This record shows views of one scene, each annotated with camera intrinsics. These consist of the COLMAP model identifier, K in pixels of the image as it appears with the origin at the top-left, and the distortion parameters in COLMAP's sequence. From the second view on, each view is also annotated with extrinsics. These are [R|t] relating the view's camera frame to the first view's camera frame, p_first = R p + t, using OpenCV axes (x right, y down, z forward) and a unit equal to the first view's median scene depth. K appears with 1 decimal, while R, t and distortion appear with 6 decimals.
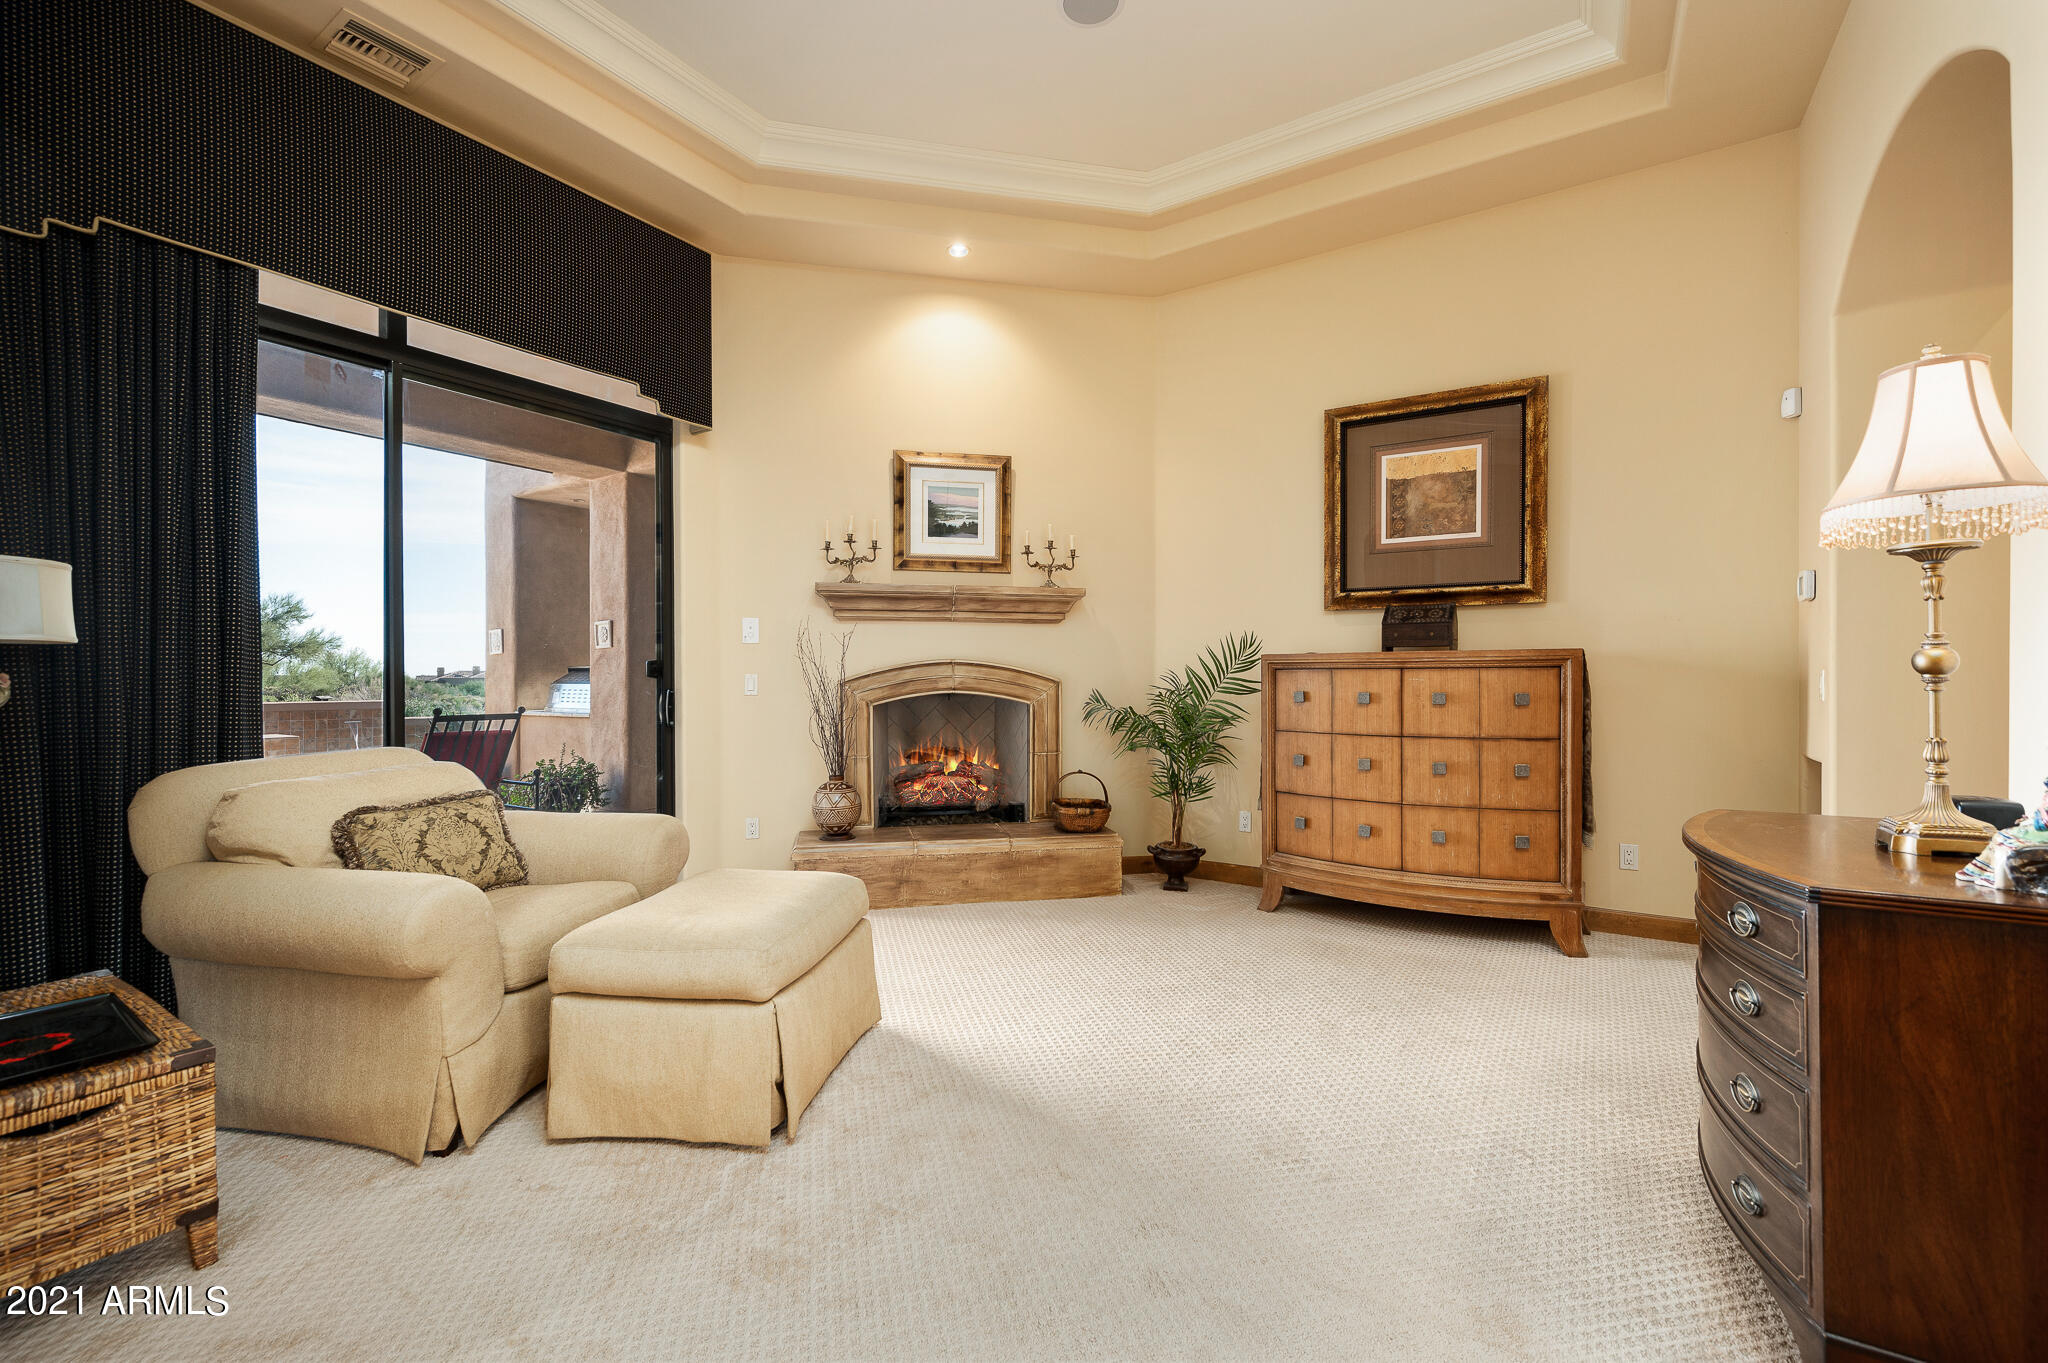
lens RADIAL K [[866.5, 0, 1024.4], [0, 866.5, 682.8], [0, 0, 1]] dist [0.004873, 0.000686]
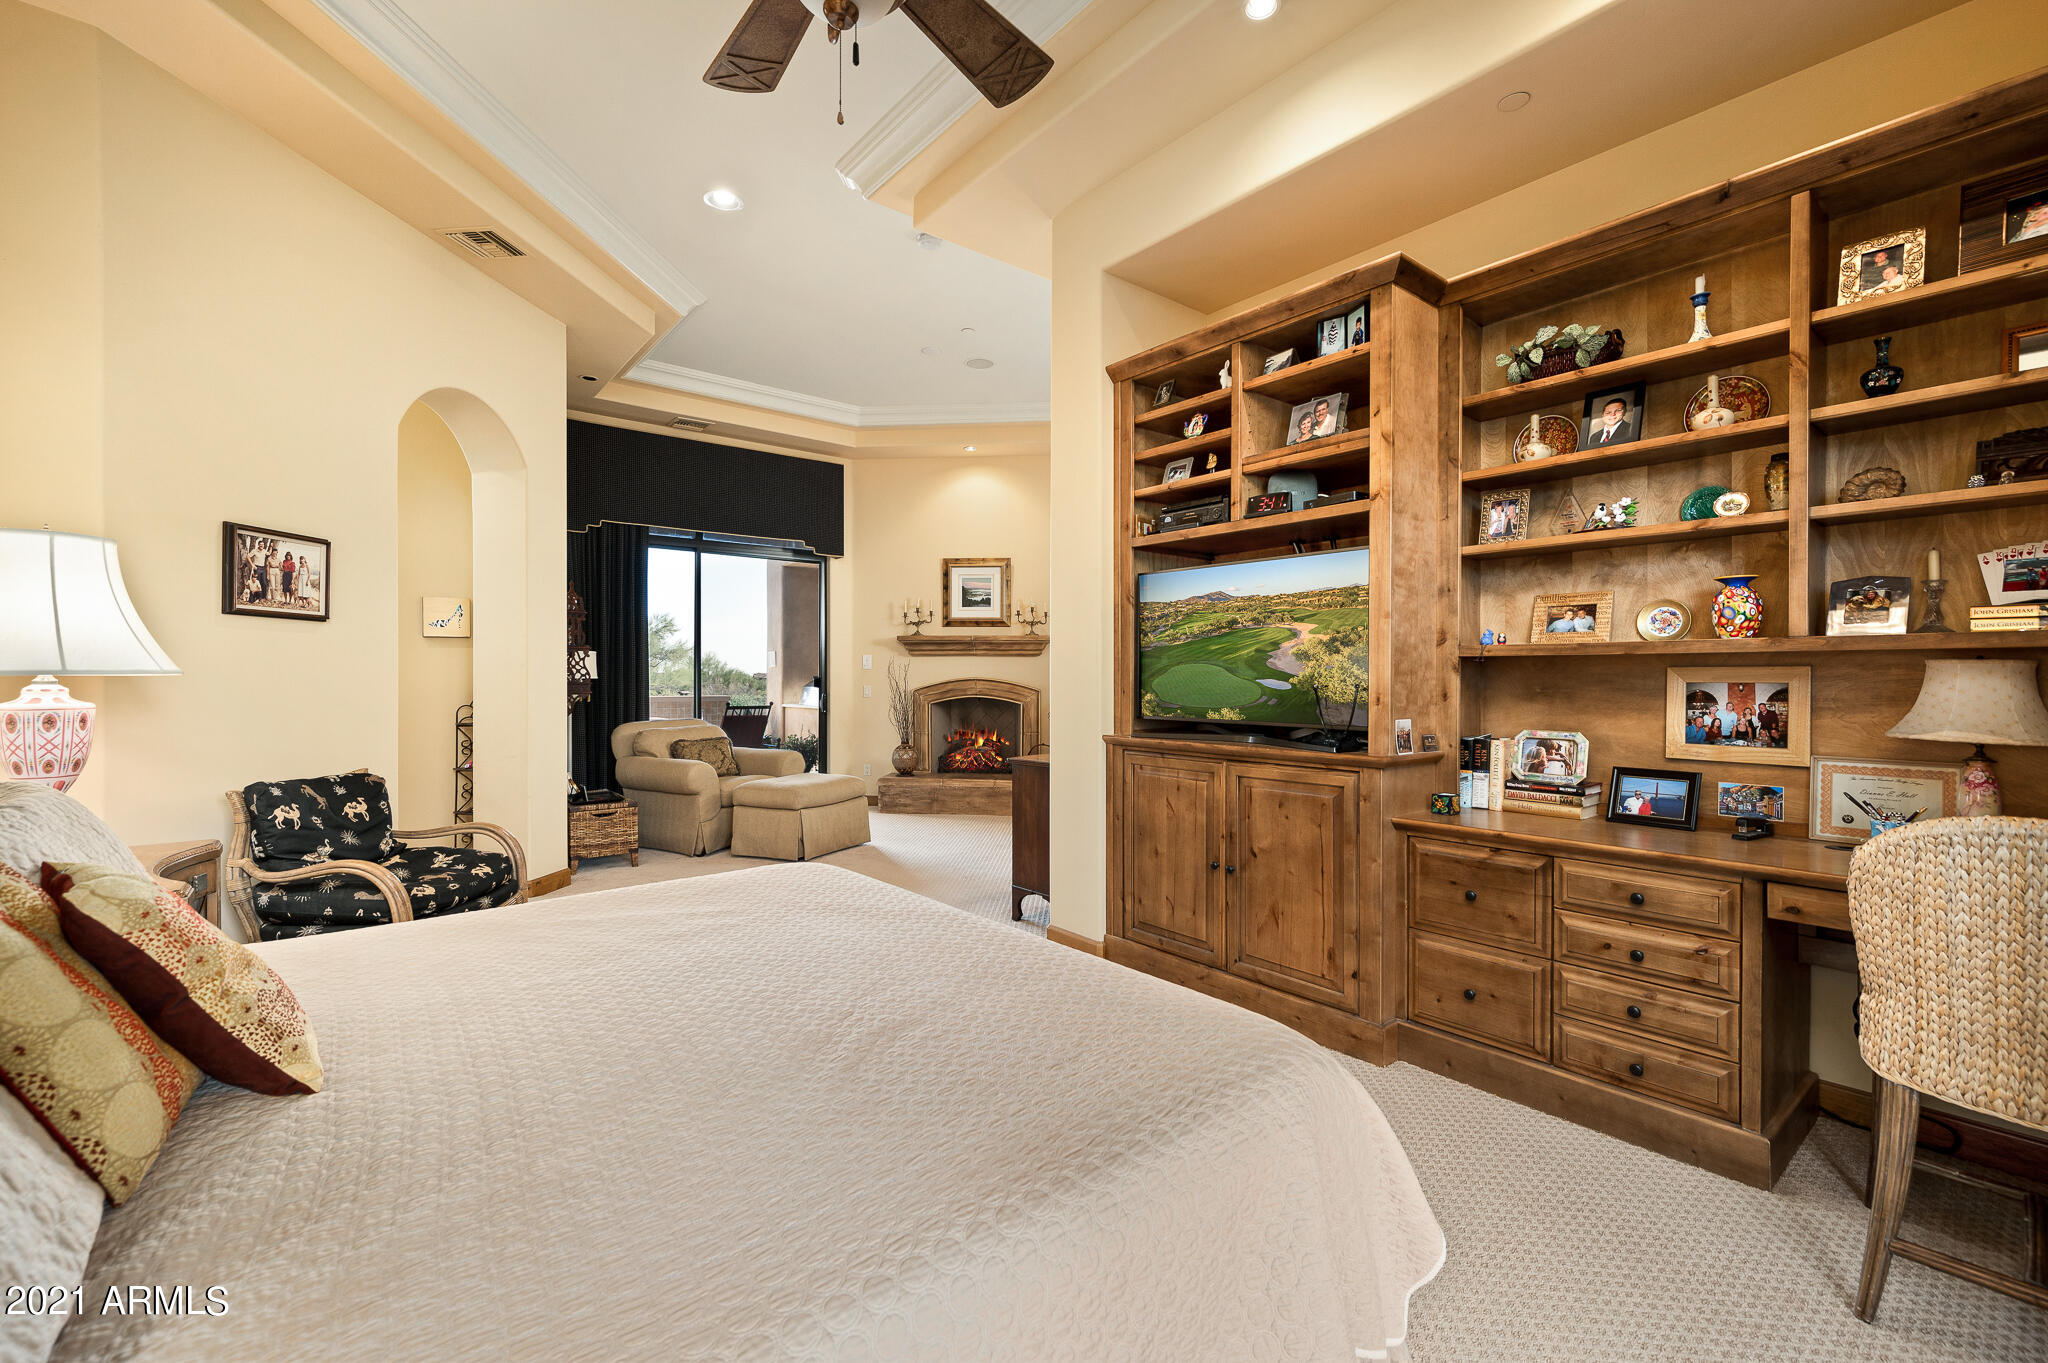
lens RADIAL K [[866.5, 0, 1020.7], [0, 866.5, 684.1], [0, 0, 1]] dist [0.004873, 0.000686]
pose [[0.951088, 0.006216, -0.308857, 0.539978], [-0.004853, 0.999975, 0.005182, -0.023650], [0.308882, -0.003430, 0.951094, -0.617960]]
